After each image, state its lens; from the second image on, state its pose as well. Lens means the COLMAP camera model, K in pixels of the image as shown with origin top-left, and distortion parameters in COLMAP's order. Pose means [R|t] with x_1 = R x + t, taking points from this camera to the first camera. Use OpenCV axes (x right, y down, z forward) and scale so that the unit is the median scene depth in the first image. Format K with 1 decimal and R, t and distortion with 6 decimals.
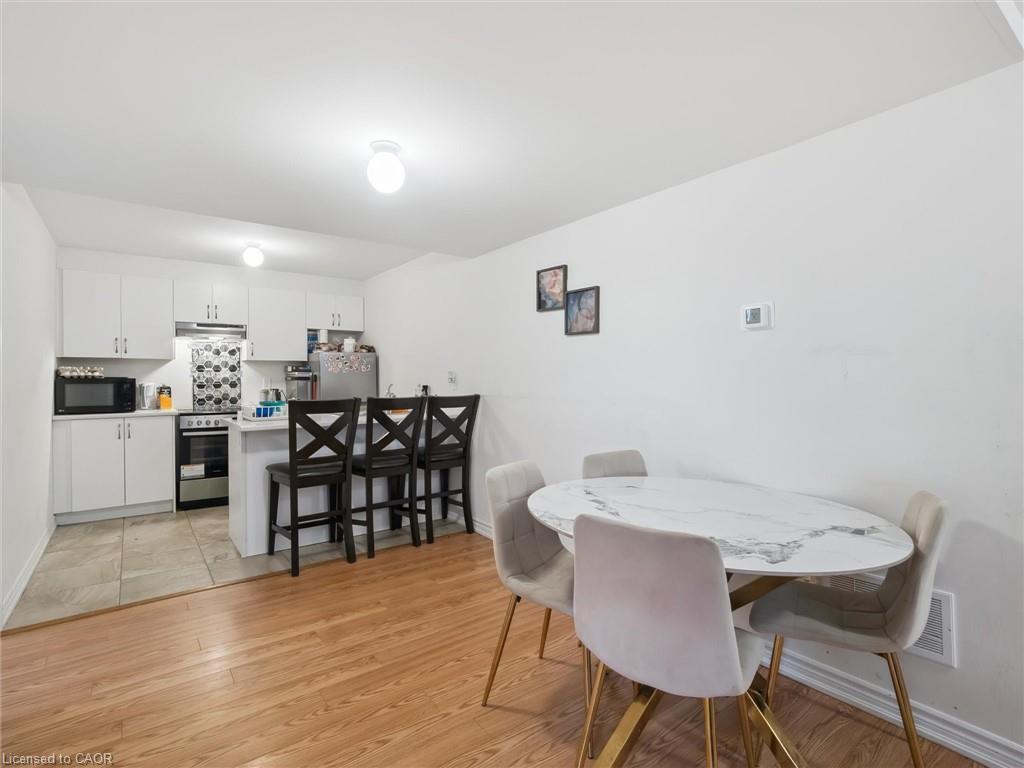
lens RADIAL K [[509.3, 0, 514.1], [0, 509.3, 379.9], [0, 0, 1]] dist [0.000119, -0.003157]
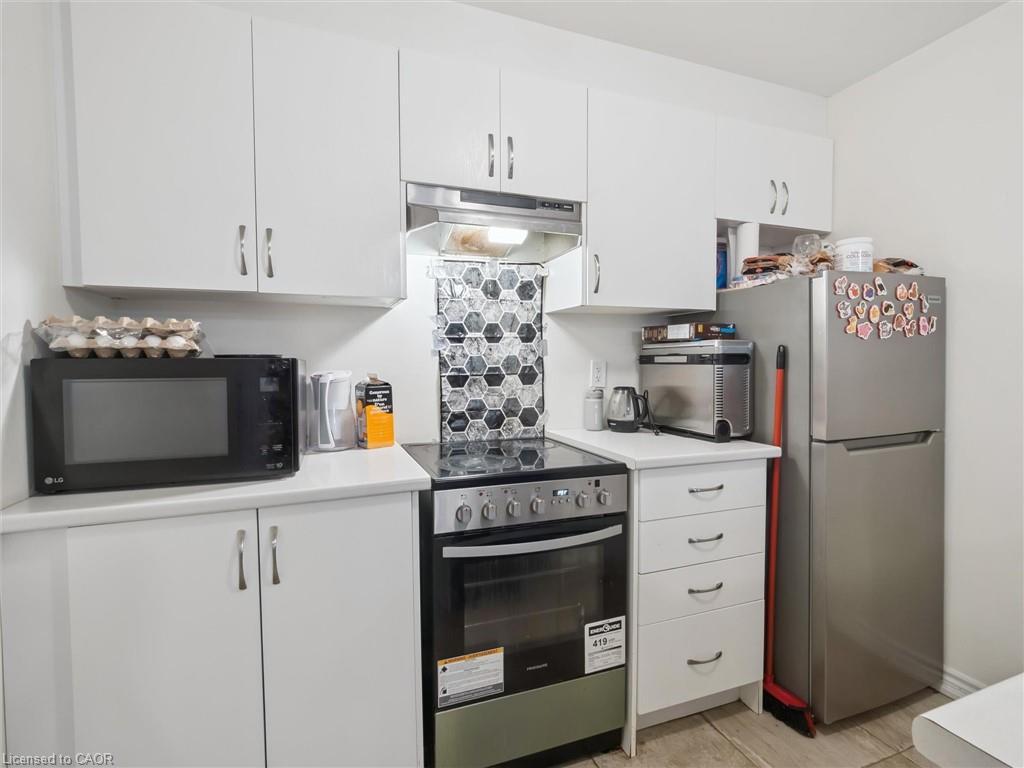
lens RADIAL K [[509.3, 0, 524.7], [0, 509.3, 377.4], [0, 0, 1]] dist [0.000119, -0.003157]
pose [[0.965158, 0.002974, -0.261652, -0.518012], [0.003803, 0.999670, 0.025390, 0.001038], [0.261641, -0.025500, 0.964828, 0.719623]]
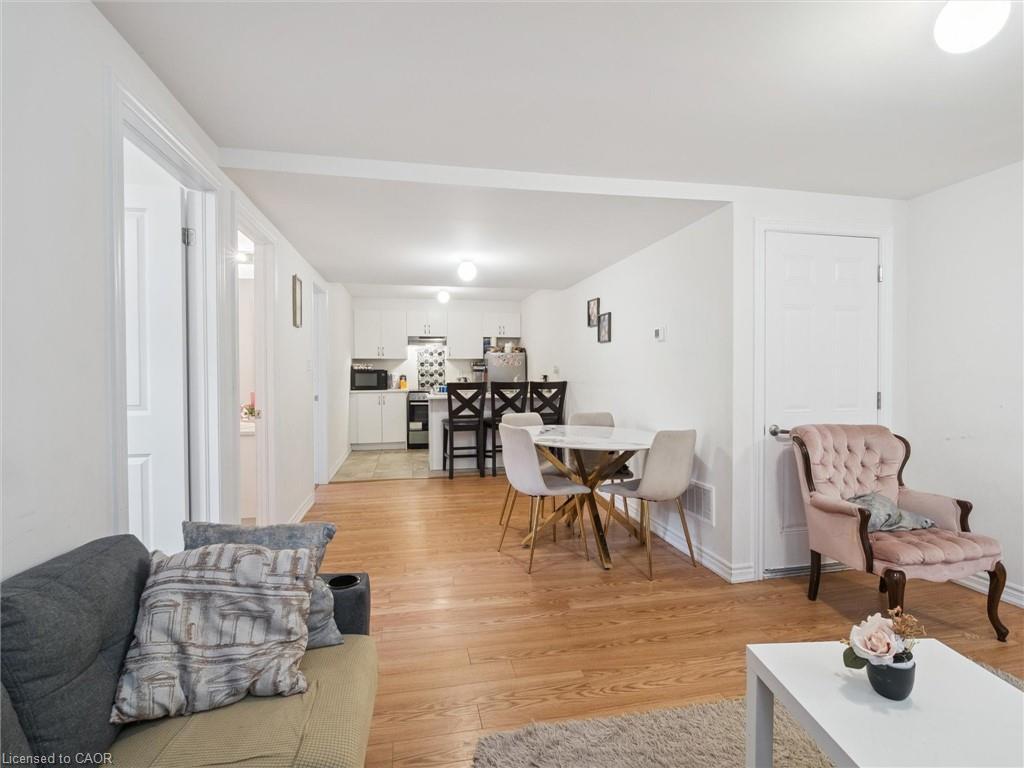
lens RADIAL K [[509.3, 0, 516.2], [0, 509.3, 378.4], [0, 0, 1]] dist [0.000119, -0.003157]
pose [[0.904904, 0.006732, -0.425563, 0.371942], [-0.001567, 0.999921, 0.012484, 0.001805], [0.425614, -0.010630, 0.904843, -0.364288]]
